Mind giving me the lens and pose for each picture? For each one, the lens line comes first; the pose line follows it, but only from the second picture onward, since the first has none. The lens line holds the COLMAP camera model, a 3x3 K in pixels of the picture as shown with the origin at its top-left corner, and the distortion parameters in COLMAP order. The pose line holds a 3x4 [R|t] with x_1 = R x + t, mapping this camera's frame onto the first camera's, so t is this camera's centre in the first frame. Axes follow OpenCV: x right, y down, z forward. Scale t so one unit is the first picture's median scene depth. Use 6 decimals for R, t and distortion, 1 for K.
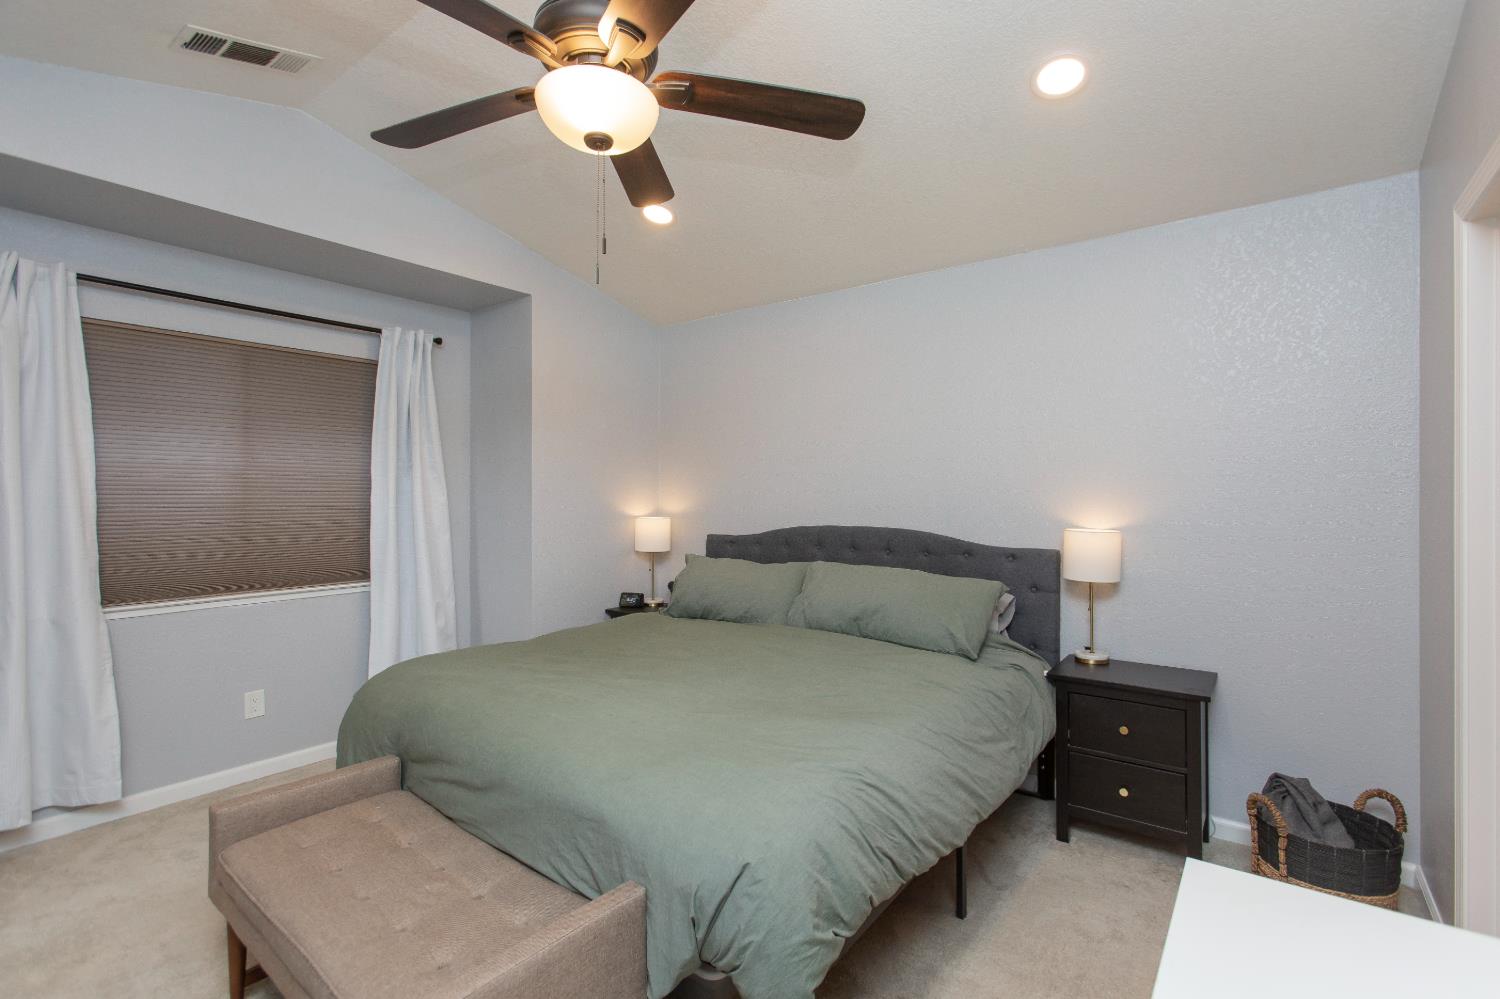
lens RADIAL K [[679.3, 0, 750.0], [0, 679.3, 499.5], [0, 0, 1]] dist [0.000863, 0.000485]
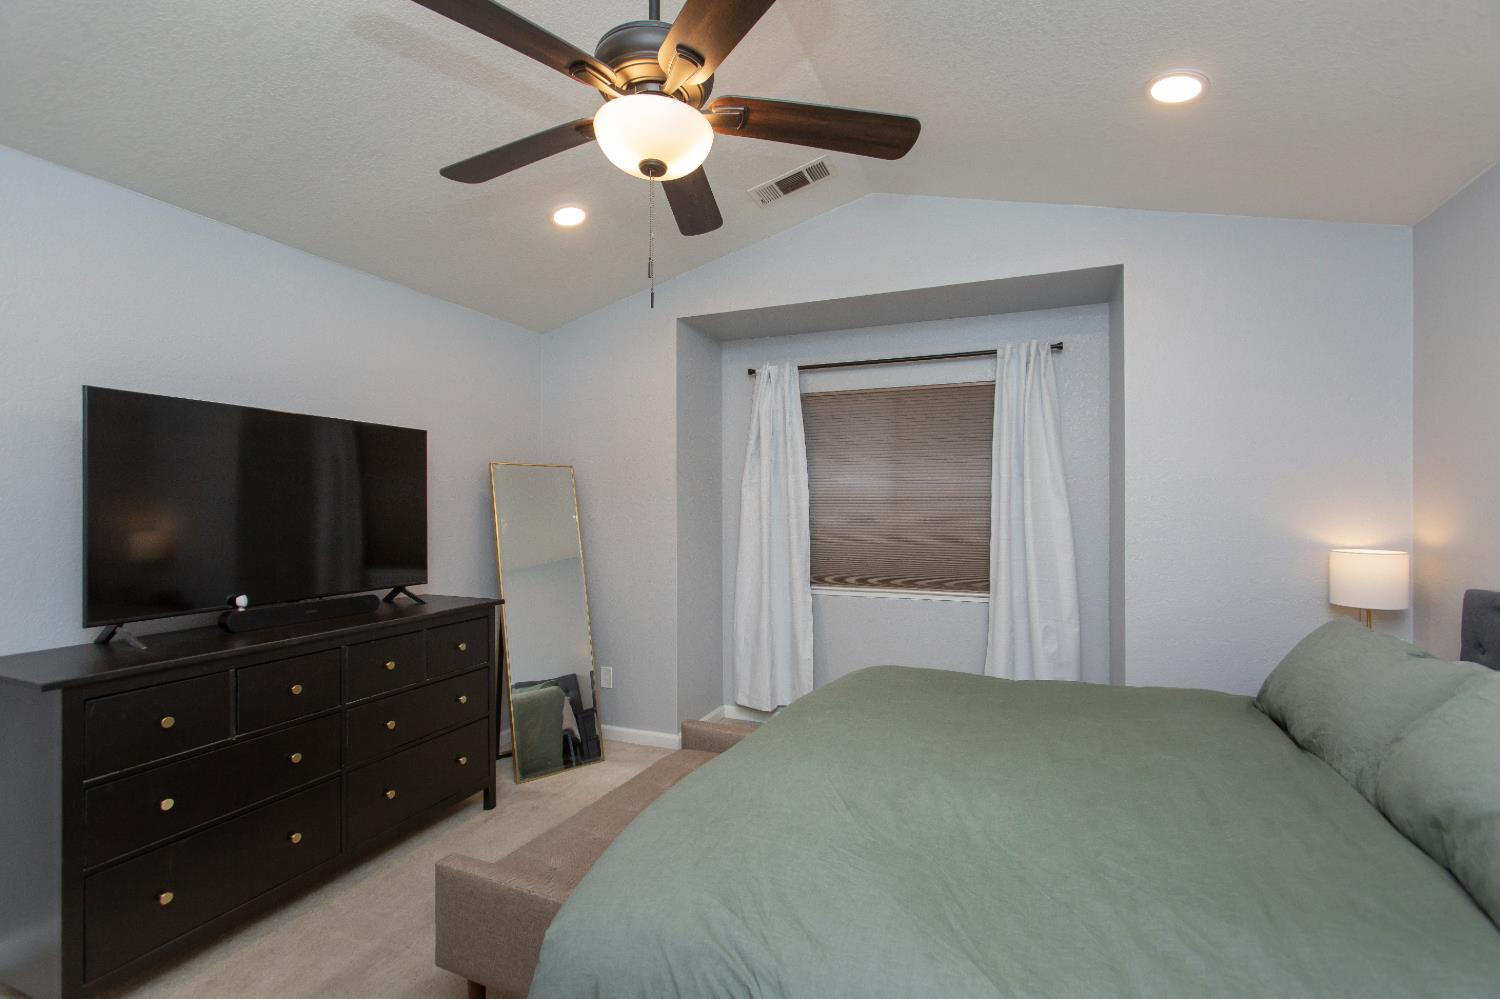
lens RADIAL K [[679.3, 0, 750.0], [0, 679.3, 499.5], [0, 0, 1]] dist [0.000863, 0.000485]
pose [[0.285063, -0.000617, -0.958509, 0.344371], [-0.000077, 1.000000, -0.000667, -0.023271], [0.958509, 0.000264, 0.285063, 0.352831]]
